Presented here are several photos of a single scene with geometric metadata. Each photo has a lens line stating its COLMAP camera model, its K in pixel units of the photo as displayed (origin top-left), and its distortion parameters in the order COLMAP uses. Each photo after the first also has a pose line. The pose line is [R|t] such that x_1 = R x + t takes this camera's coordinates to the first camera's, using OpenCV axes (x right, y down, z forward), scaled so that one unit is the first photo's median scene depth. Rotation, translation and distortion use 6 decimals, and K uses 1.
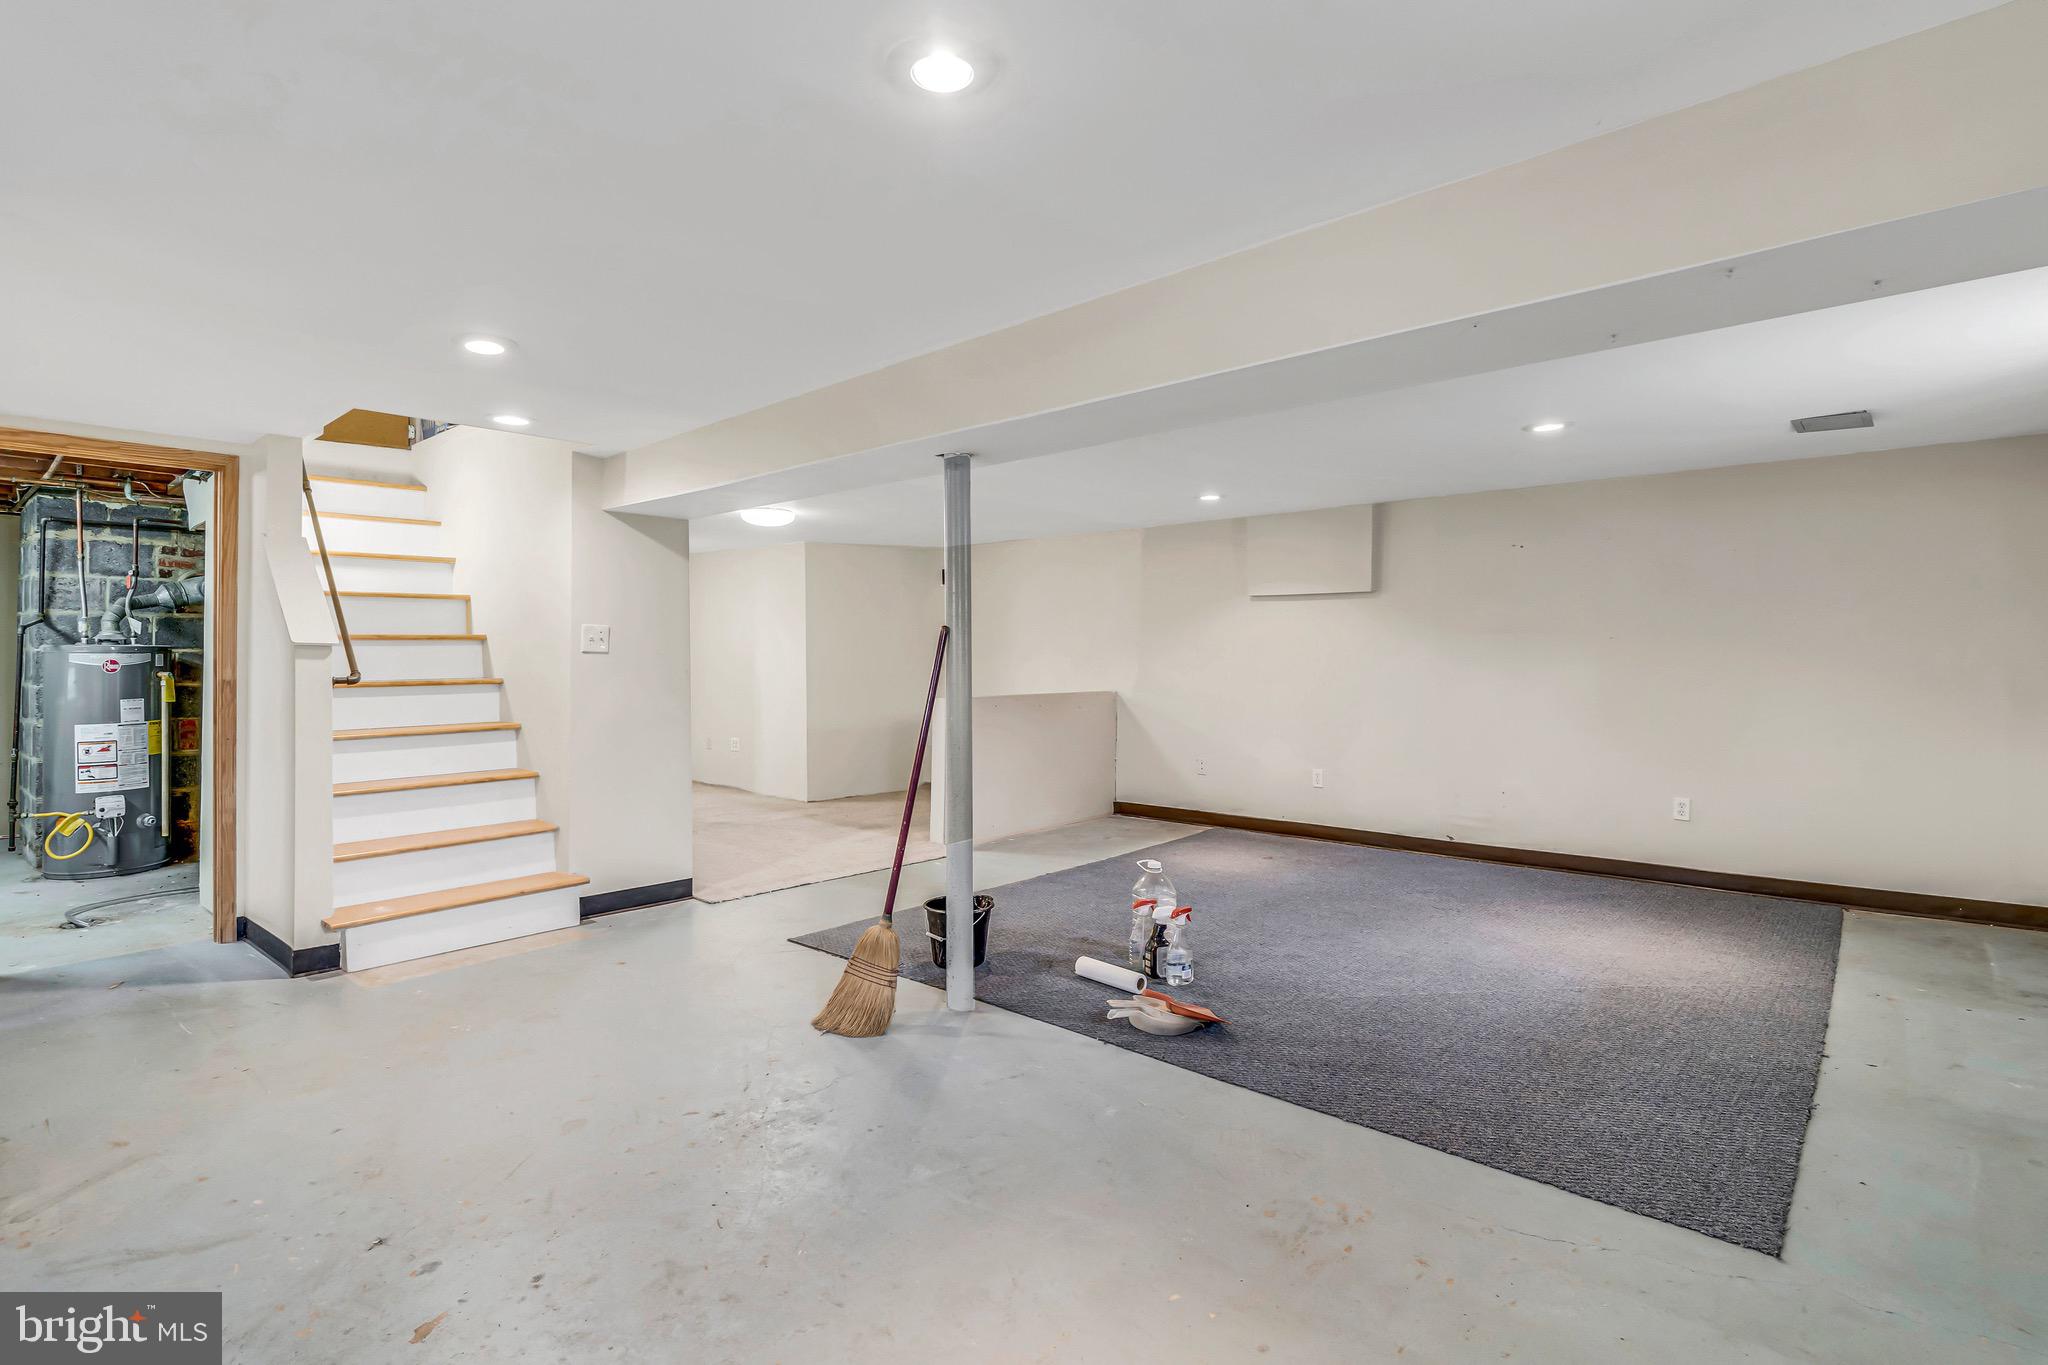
lens RADIAL K [[1007.0, 0, 1024.0], [0, 1007.0, 678.3], [0, 0, 1]] dist [0.001380, -0.000150]
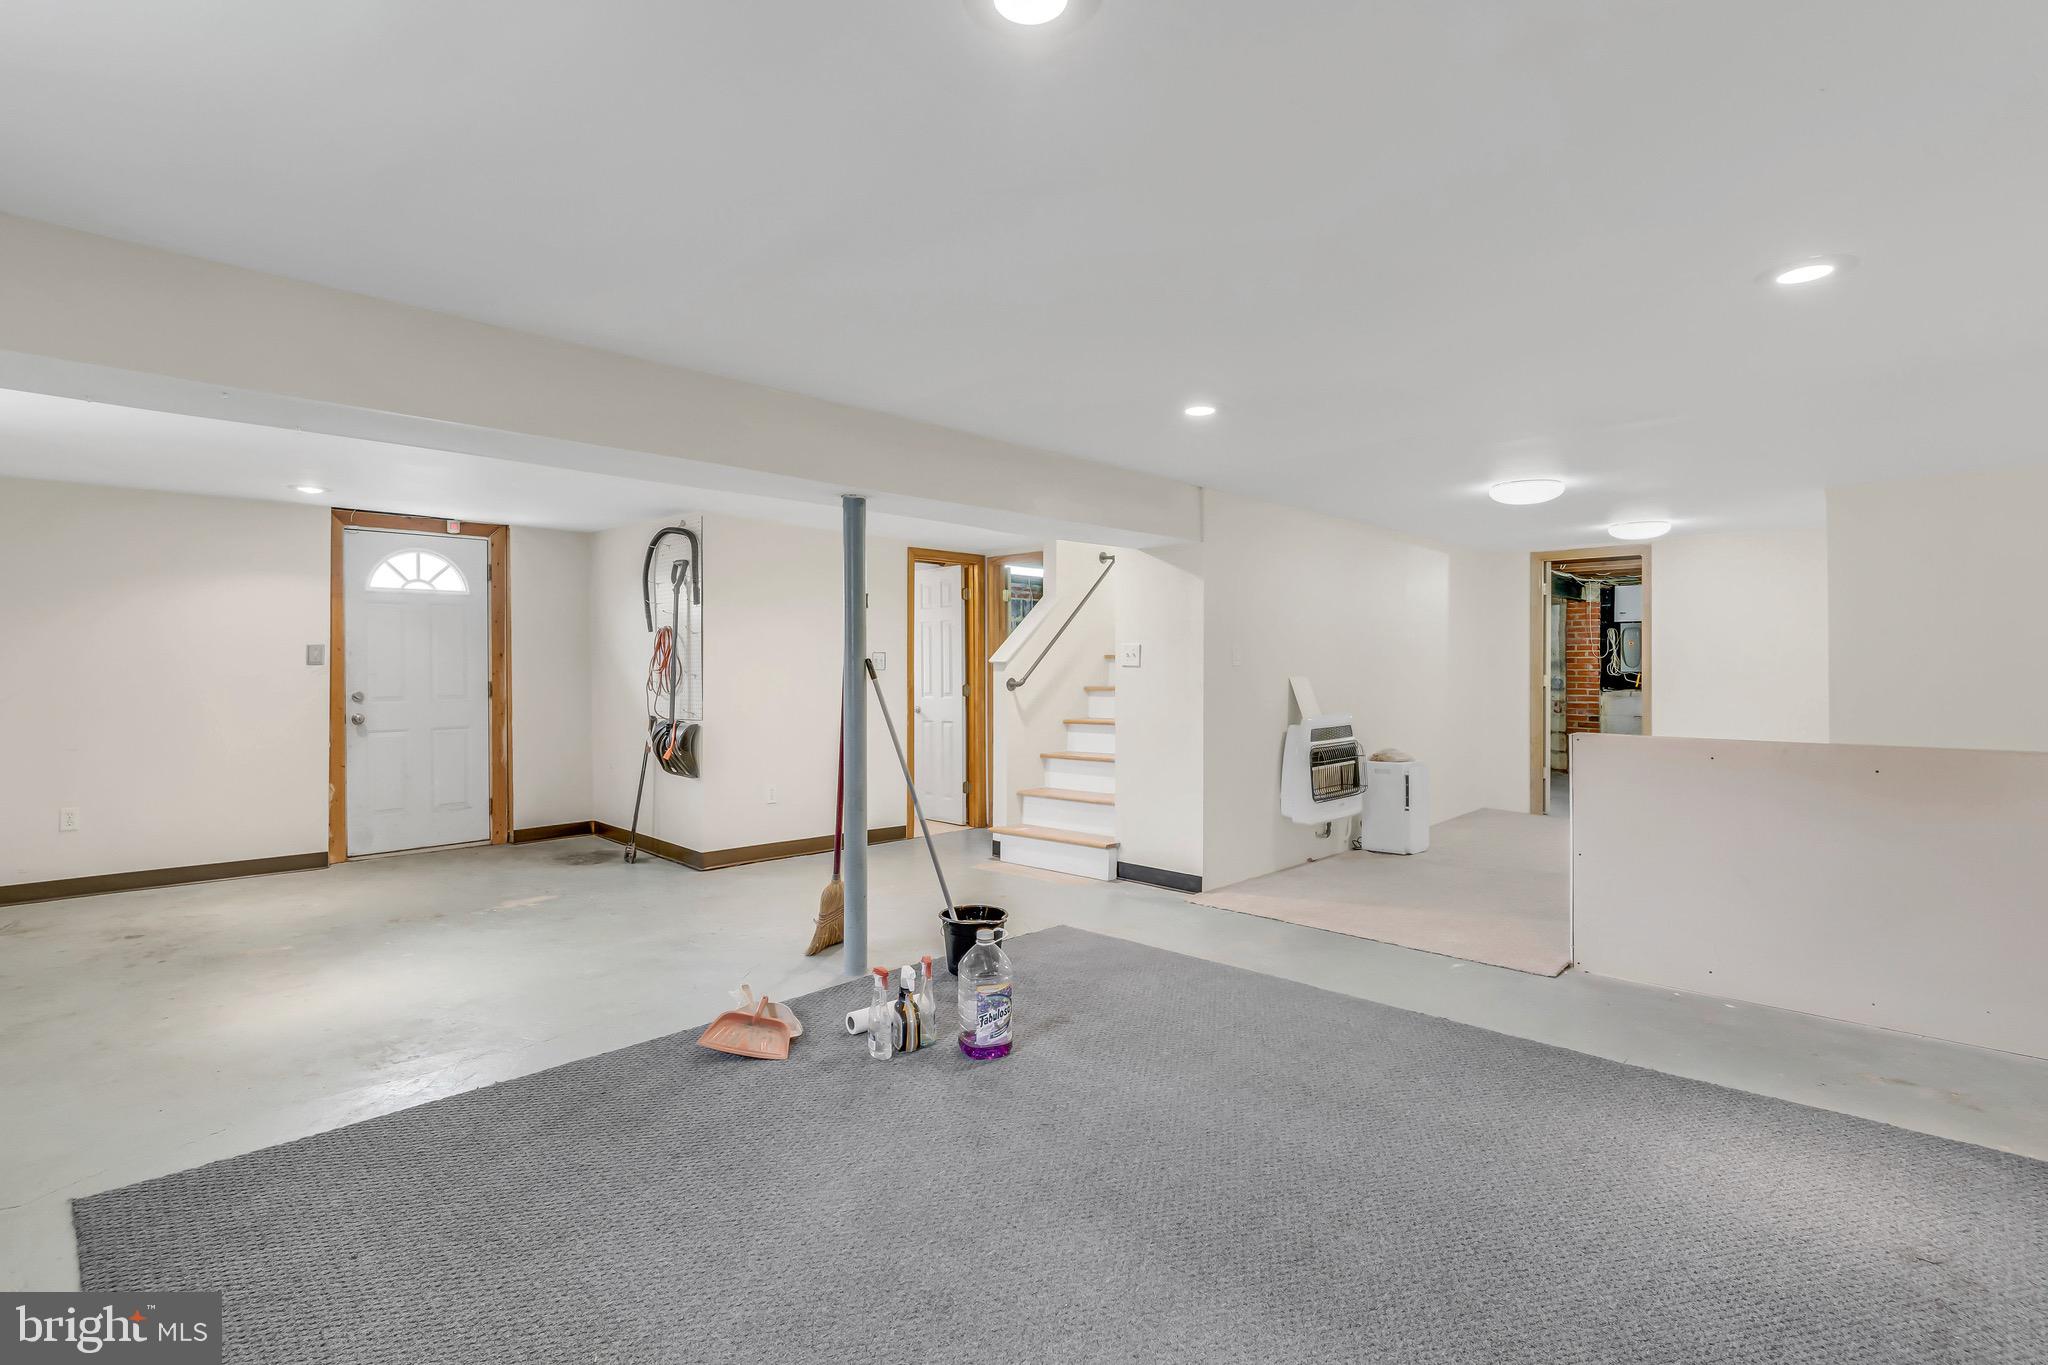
lens RADIAL K [[1007.0, 0, 1024.0], [0, 1007.0, 678.3], [0, 0, 1]] dist [0.001380, -0.000150]
pose [[-0.079426, 0.006247, -0.996821, 0.812668], [-0.013477, 0.999882, 0.007340, -0.017664], [0.996750, 0.014017, -0.079333, 0.973550]]
